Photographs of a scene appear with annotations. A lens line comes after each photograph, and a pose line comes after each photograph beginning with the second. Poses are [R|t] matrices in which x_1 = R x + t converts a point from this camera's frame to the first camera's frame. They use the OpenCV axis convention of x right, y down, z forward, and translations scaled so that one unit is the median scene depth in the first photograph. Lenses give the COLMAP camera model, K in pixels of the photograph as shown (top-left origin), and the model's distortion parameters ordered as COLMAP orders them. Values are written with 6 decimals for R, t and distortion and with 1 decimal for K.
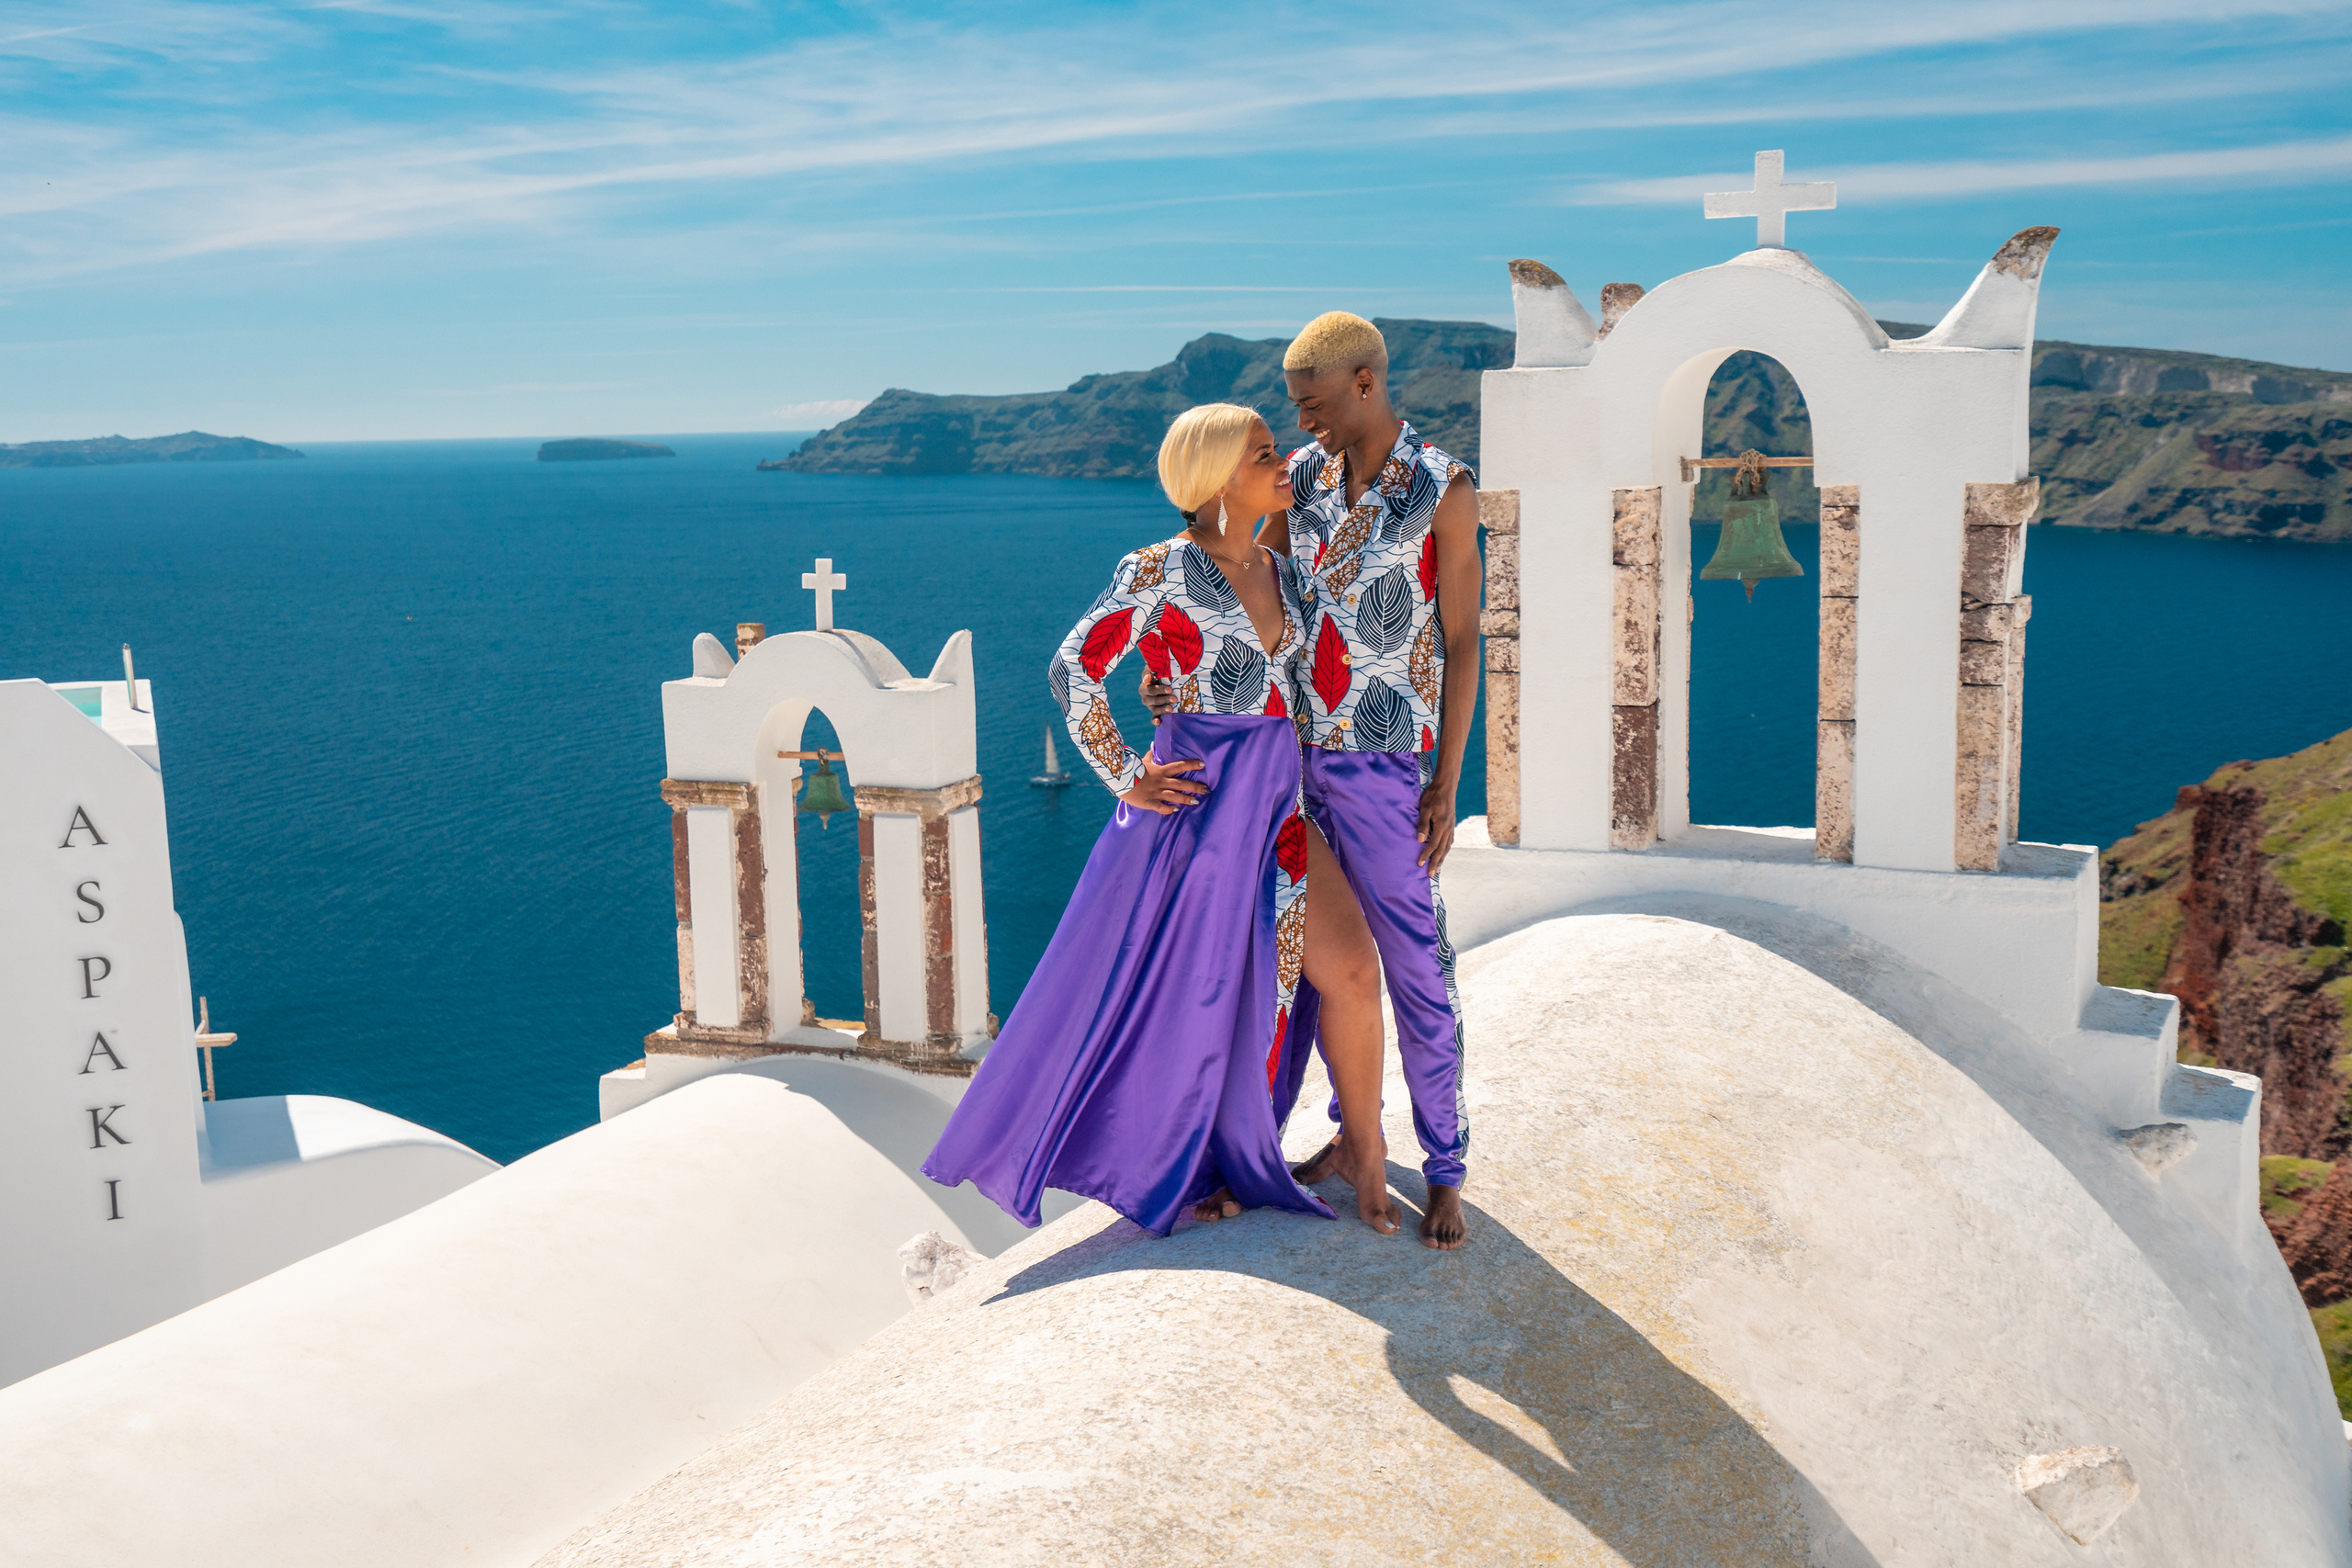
lens RADIAL K [[2530.7, 0, 1125.4], [0, 2530.7, 799.0], [0, 0, 1]] dist [0.022574, -0.020911]
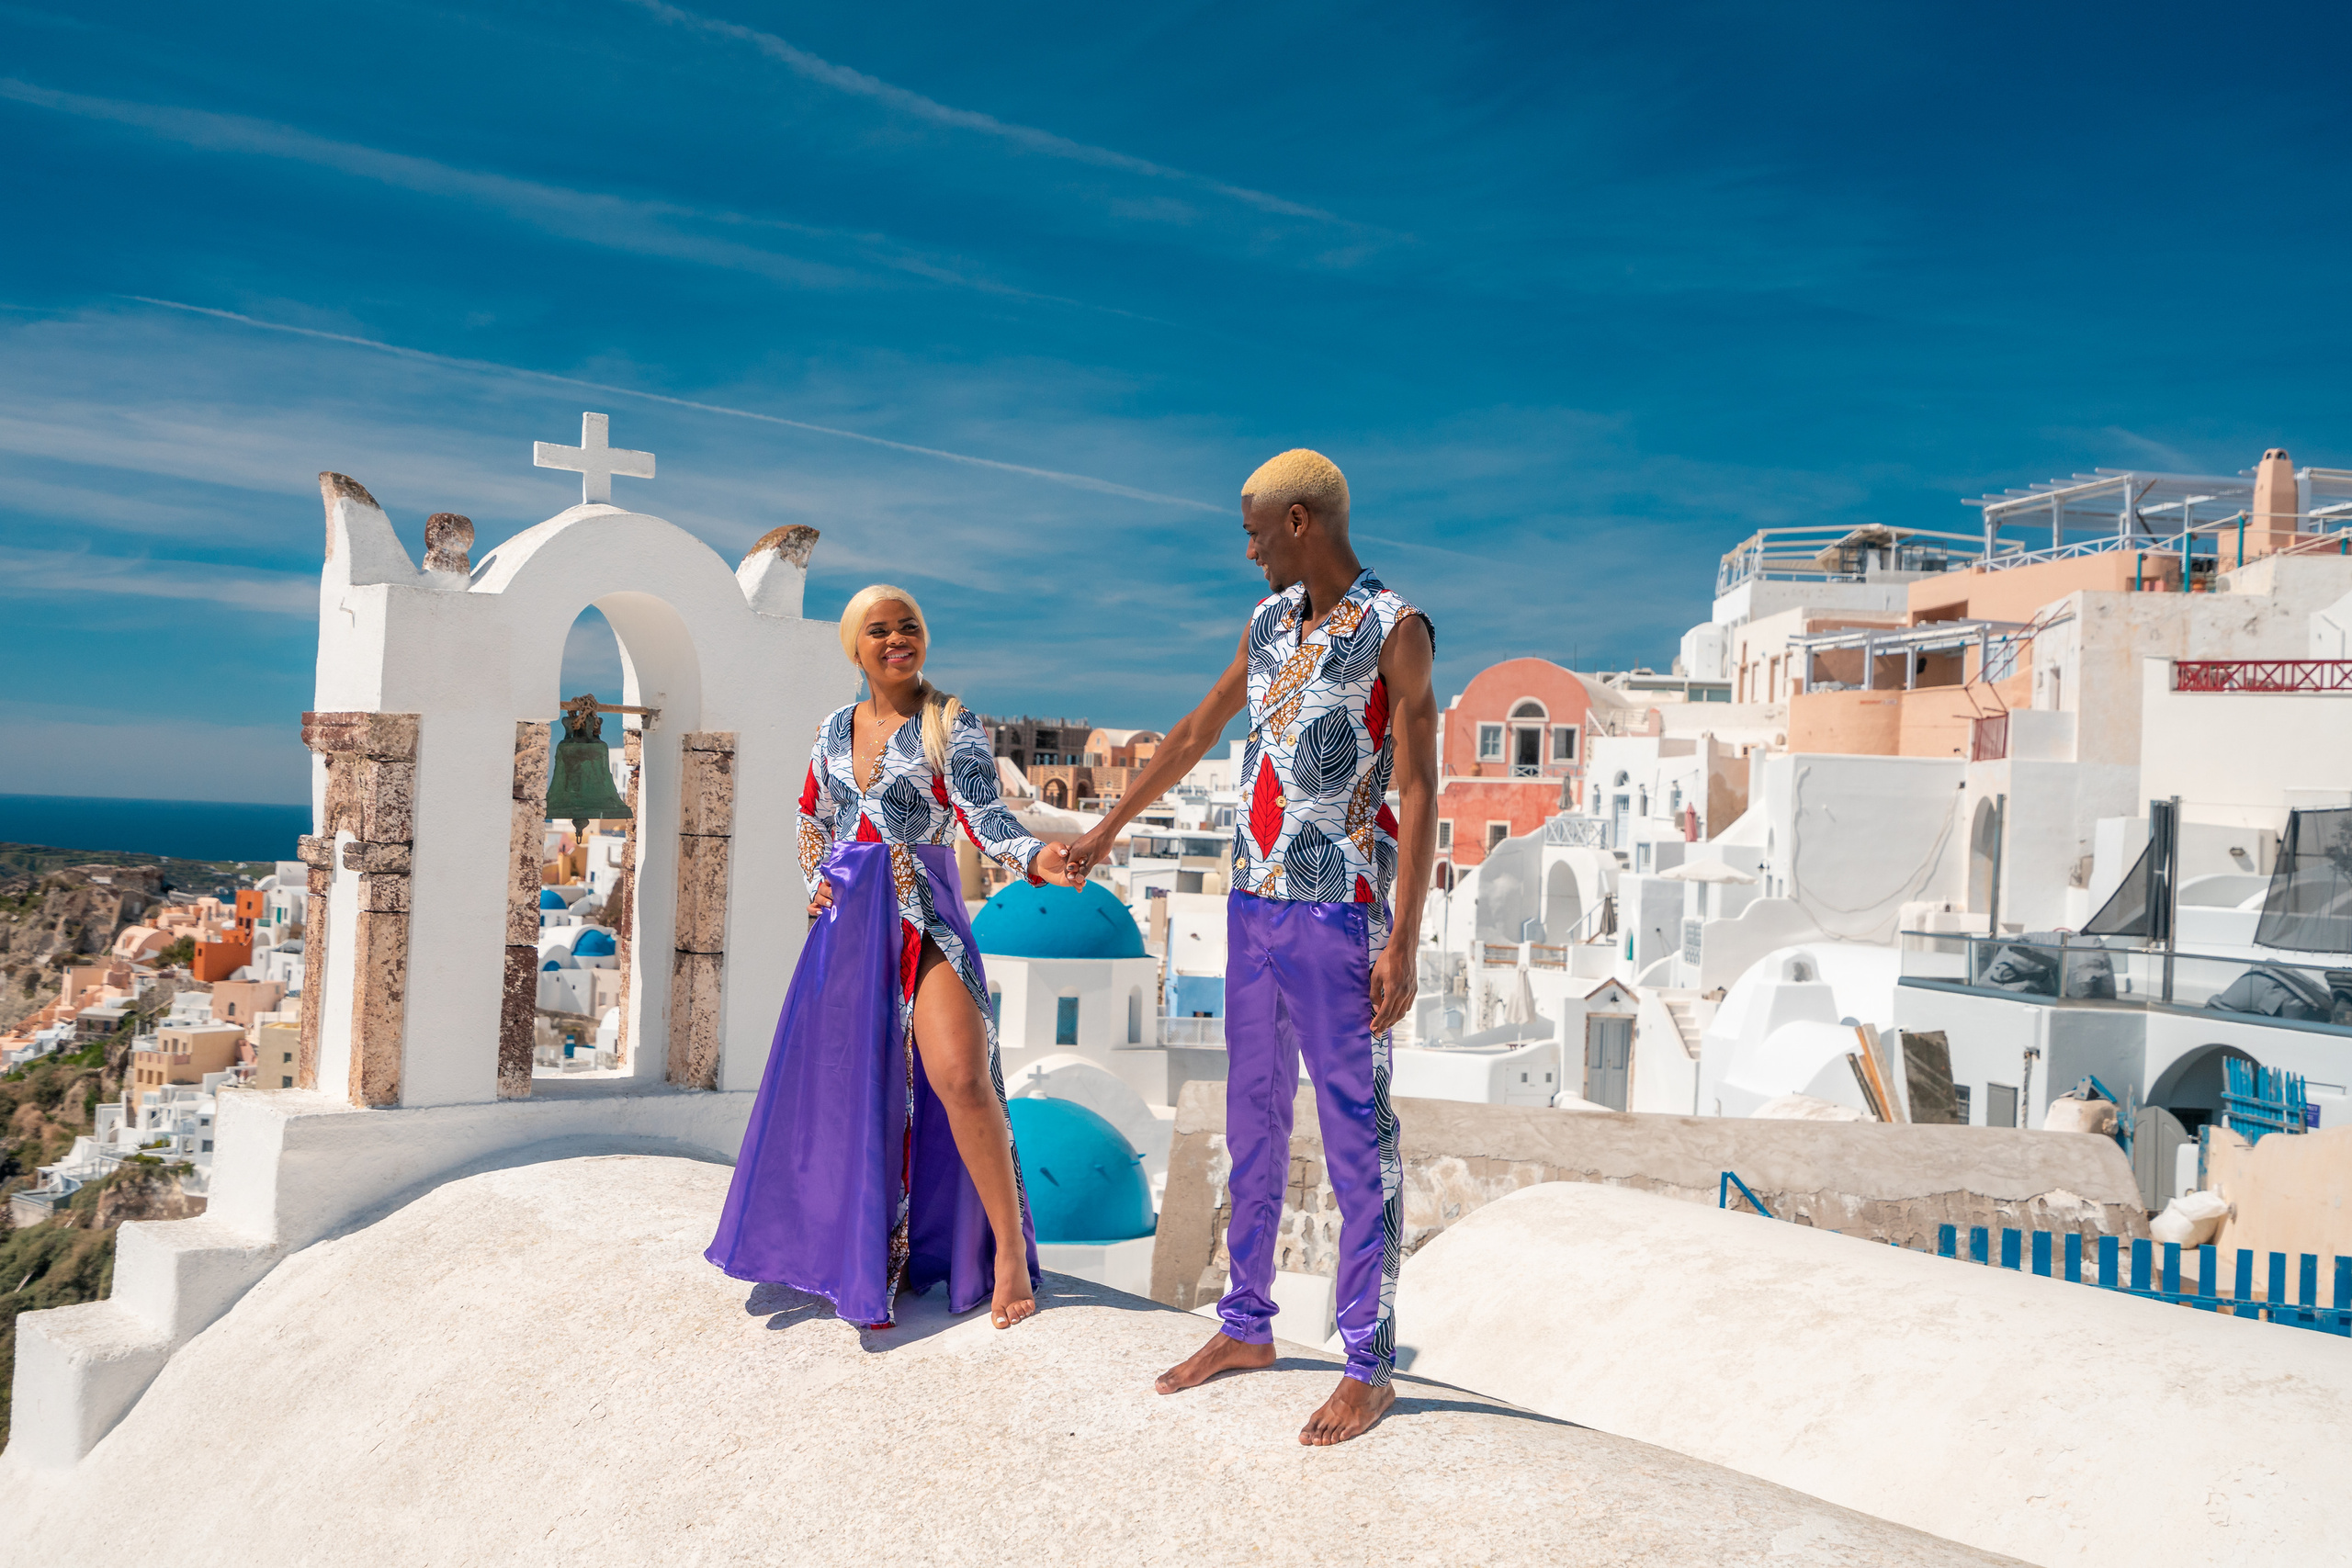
lens RADIAL K [[2333.3, 0, 1139.3], [0, 2333.3, 755.1], [0, 0, 1]] dist [0.017421, -0.006332]
pose [[0.434107, 0.073032, 0.897896, -0.499085], [0.096092, 0.987268, -0.126759, 0.026778], [-0.895722, 0.141308, 0.421562, 0.403609]]
